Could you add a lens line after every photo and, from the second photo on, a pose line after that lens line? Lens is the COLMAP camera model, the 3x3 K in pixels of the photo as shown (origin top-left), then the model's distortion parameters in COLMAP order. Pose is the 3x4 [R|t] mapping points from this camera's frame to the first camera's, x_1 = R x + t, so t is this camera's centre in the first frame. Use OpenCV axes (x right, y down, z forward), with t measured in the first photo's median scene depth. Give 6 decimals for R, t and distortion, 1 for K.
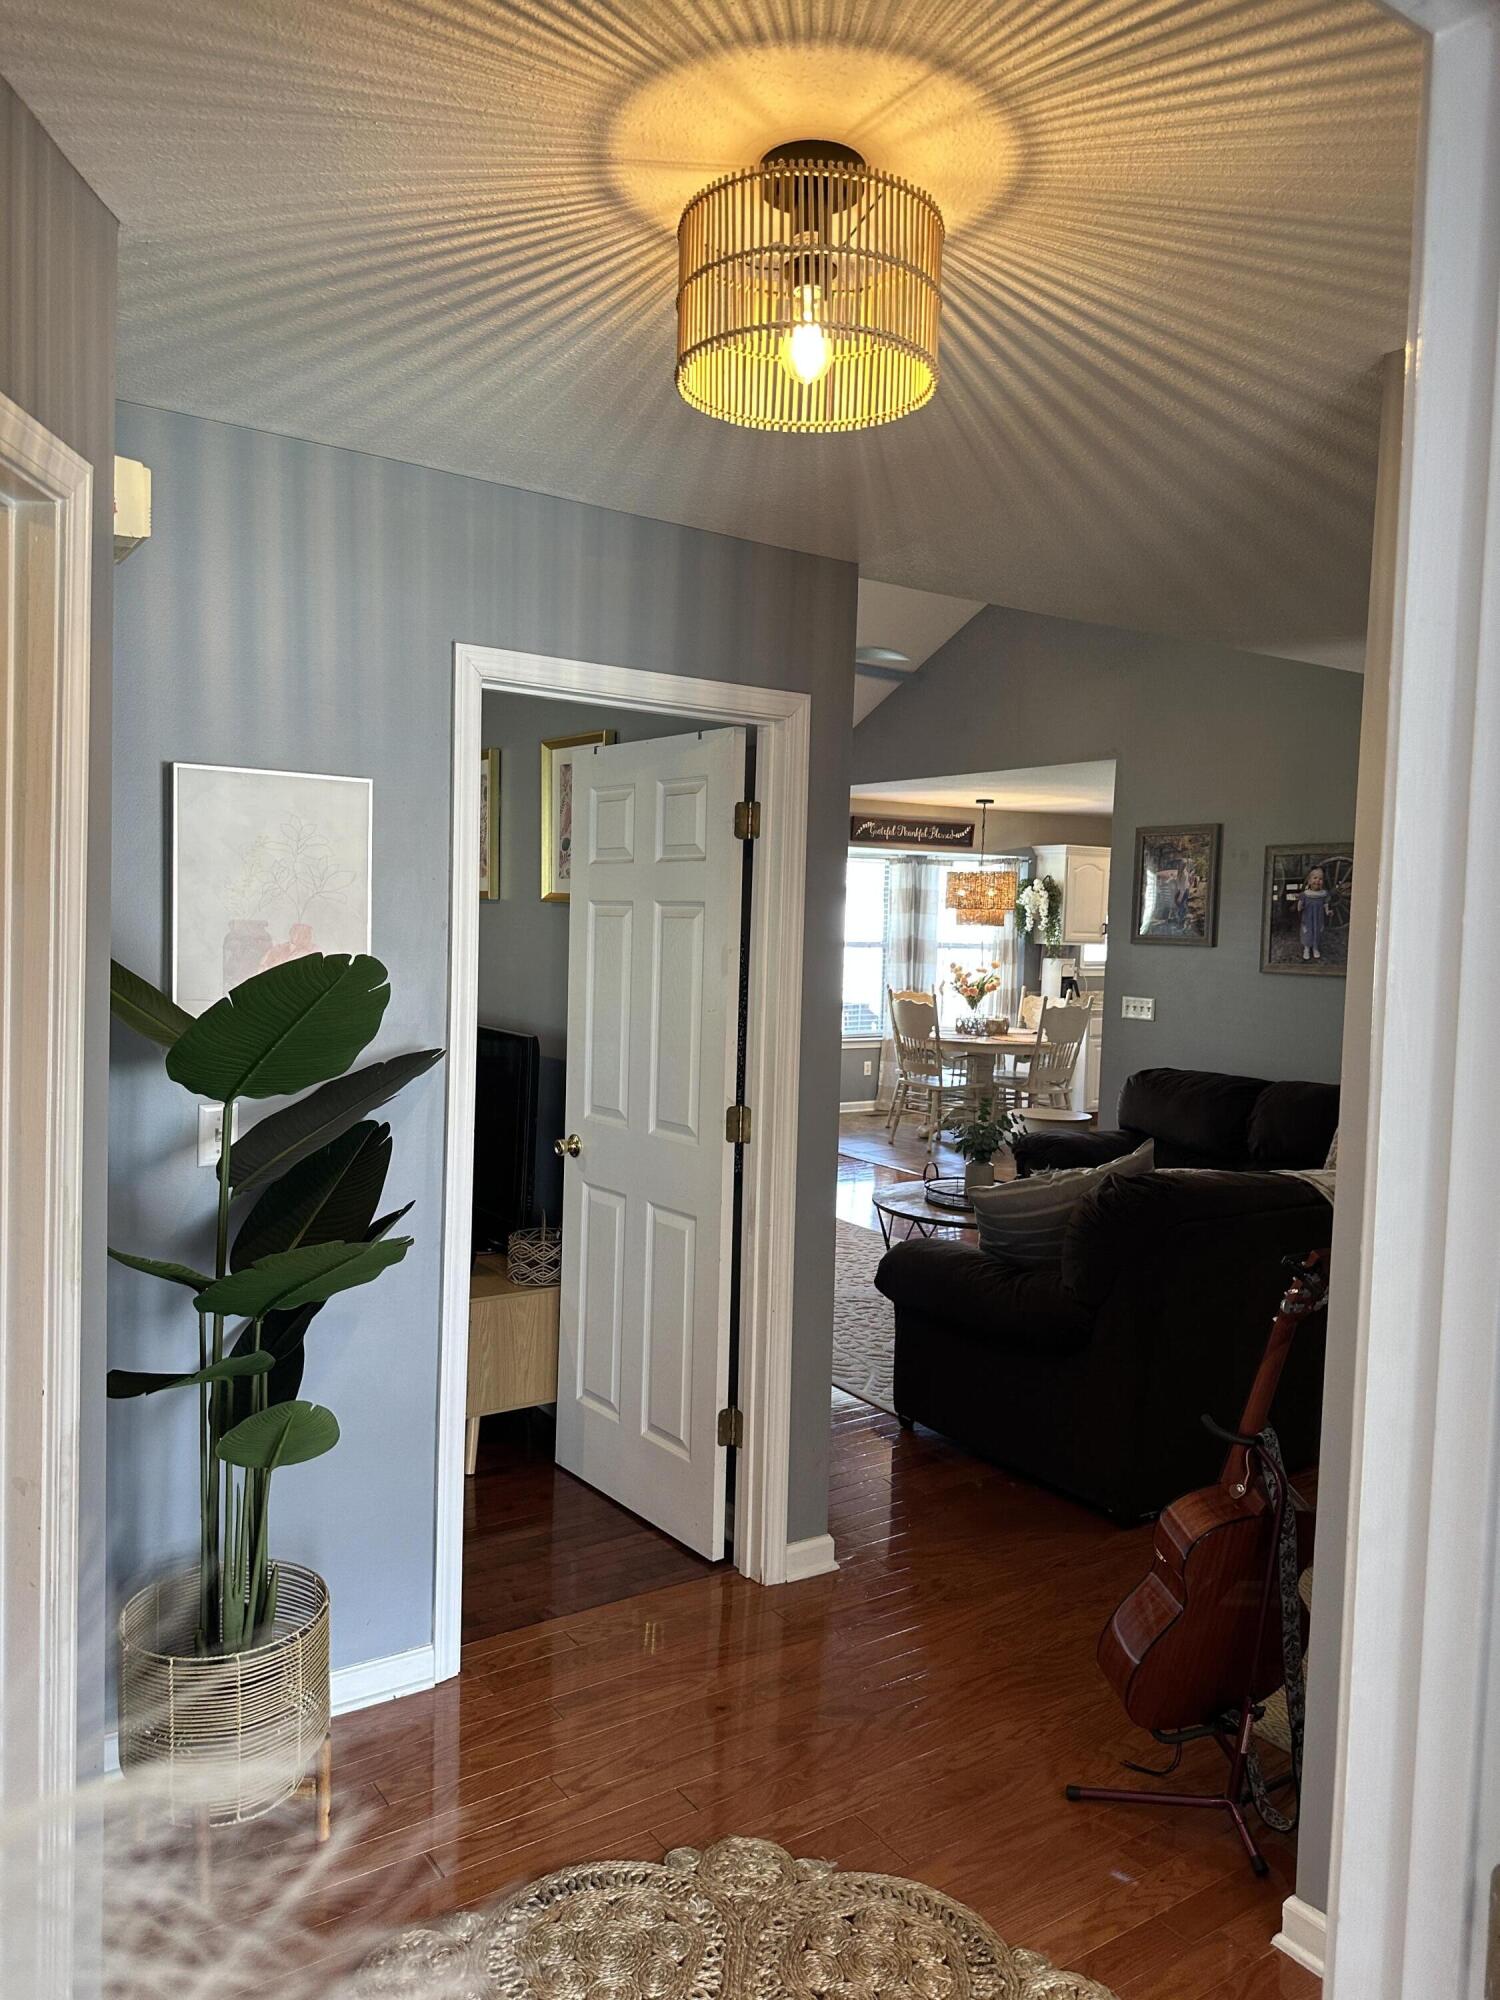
lens RADIAL K [[1406.1, 0, 702.3], [0, 1406.1, 994.3], [0, 0, 1]] dist [0.070971, -0.077689]
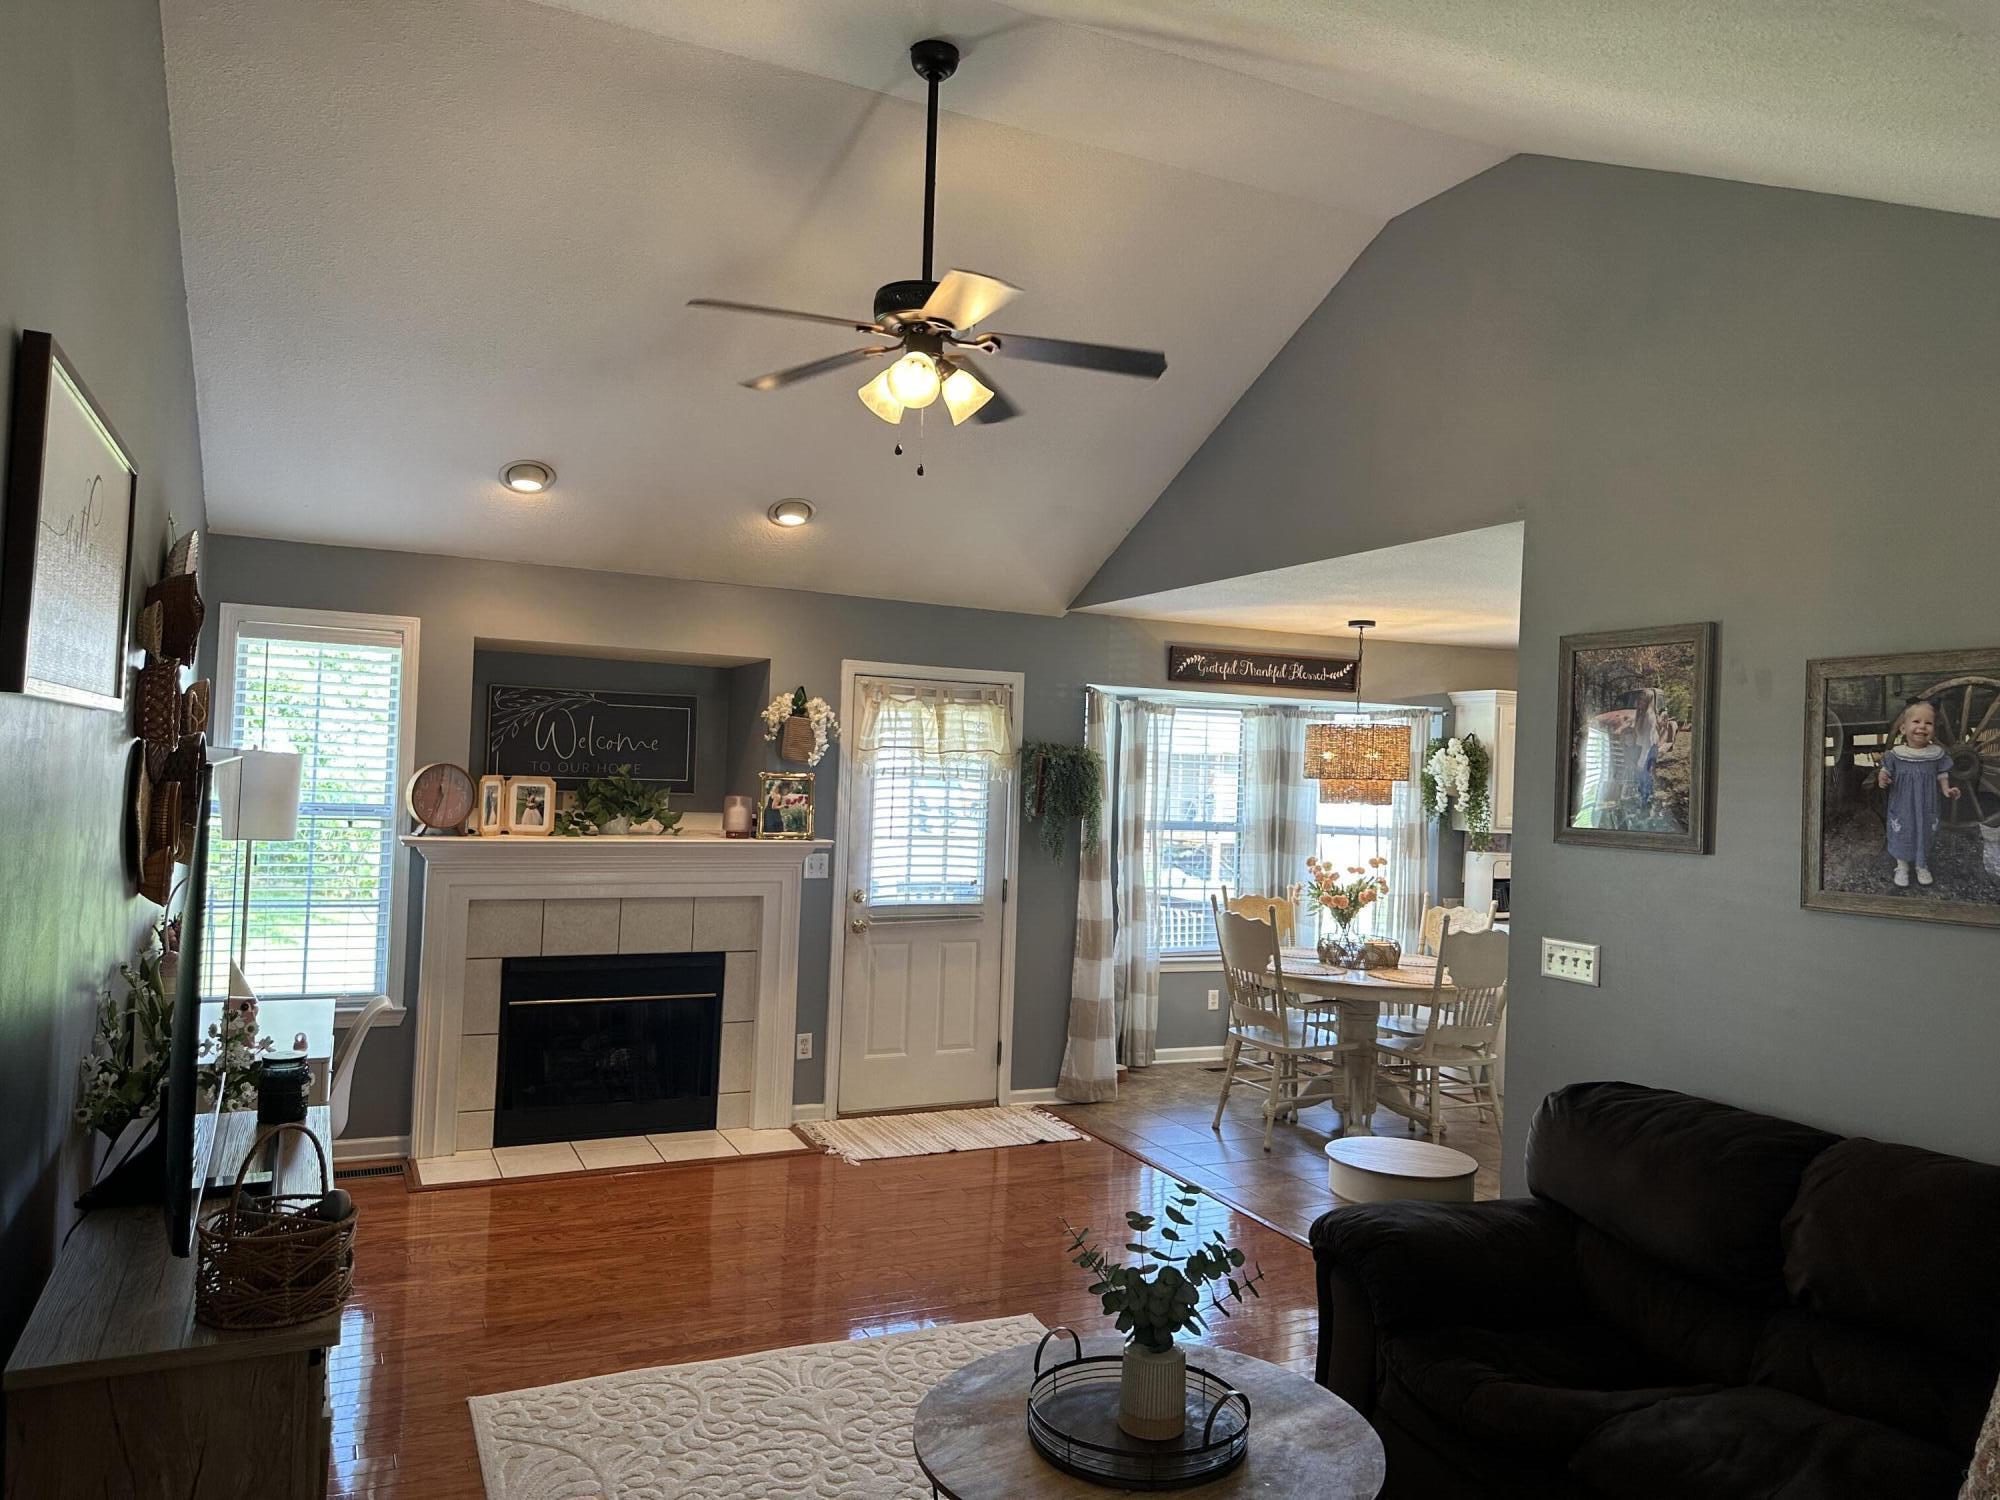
lens RADIAL K [[1399.3, 0, 1005.2], [0, 1399.3, 746.8], [0, 0, 1]] dist [0.122356, -0.180494]
pose [[0.991709, 0.006938, -0.128315, 0.117995], [-0.017560, 0.996491, -0.081840, -0.017549], [0.127297, 0.083415, 0.988351, 0.305846]]
